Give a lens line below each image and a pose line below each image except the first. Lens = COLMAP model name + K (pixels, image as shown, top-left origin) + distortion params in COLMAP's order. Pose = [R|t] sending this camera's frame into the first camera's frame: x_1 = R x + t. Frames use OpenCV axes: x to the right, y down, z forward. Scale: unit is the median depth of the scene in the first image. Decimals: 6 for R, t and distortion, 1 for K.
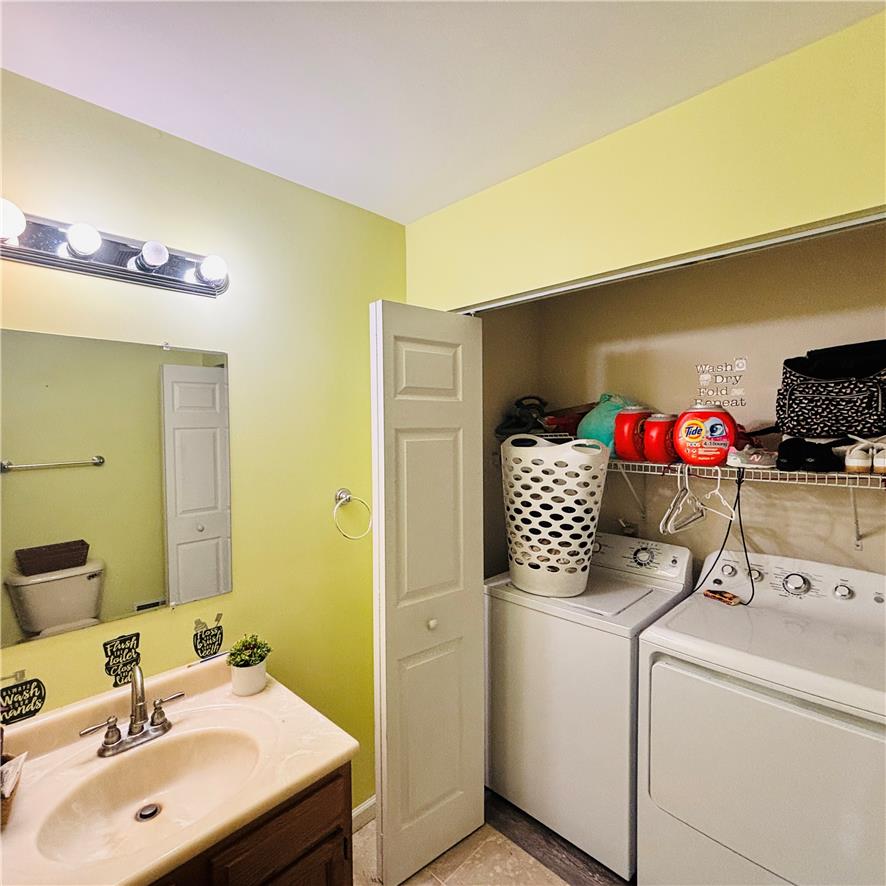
lens RADIAL K [[476.4, 0, 443.5], [0, 476.4, 439.4], [0, 0, 1]] dist [-0.000335, -0.002722]
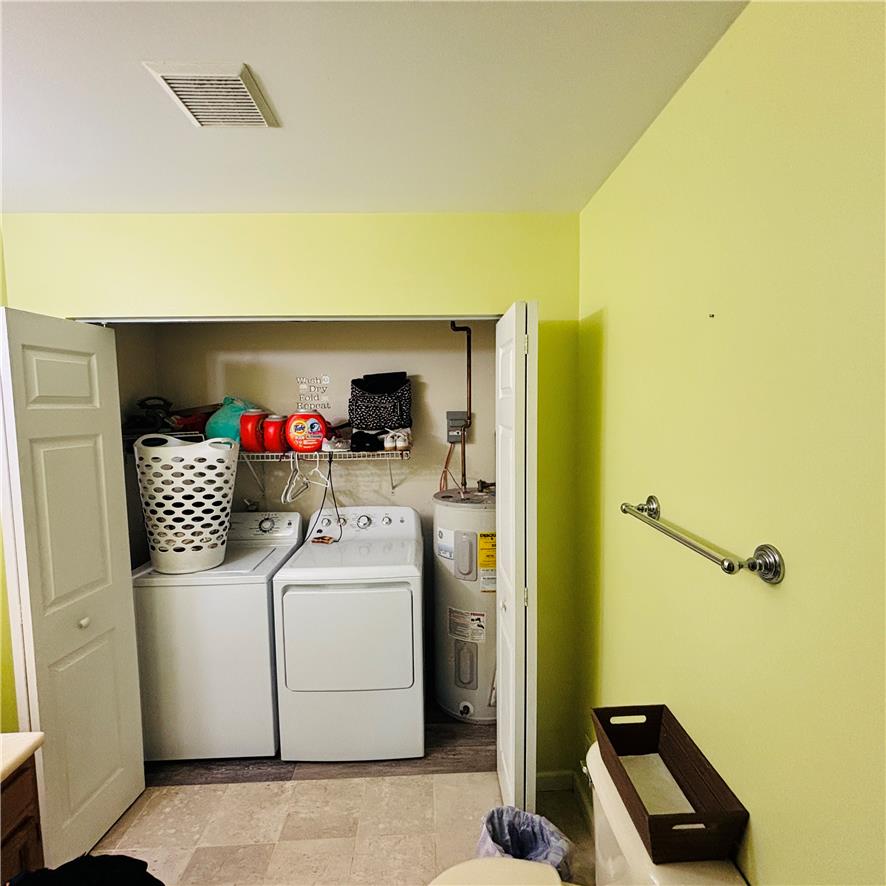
lens RADIAL K [[476.4, 0, 443.5], [0, 476.4, 439.4], [0, 0, 1]] dist [-0.000335, -0.002722]
pose [[0.687684, -0.055568, 0.723881, -0.198538], [0.032375, 0.998422, 0.045887, -0.034330], [-0.725288, -0.008120, 0.688398, -0.268342]]
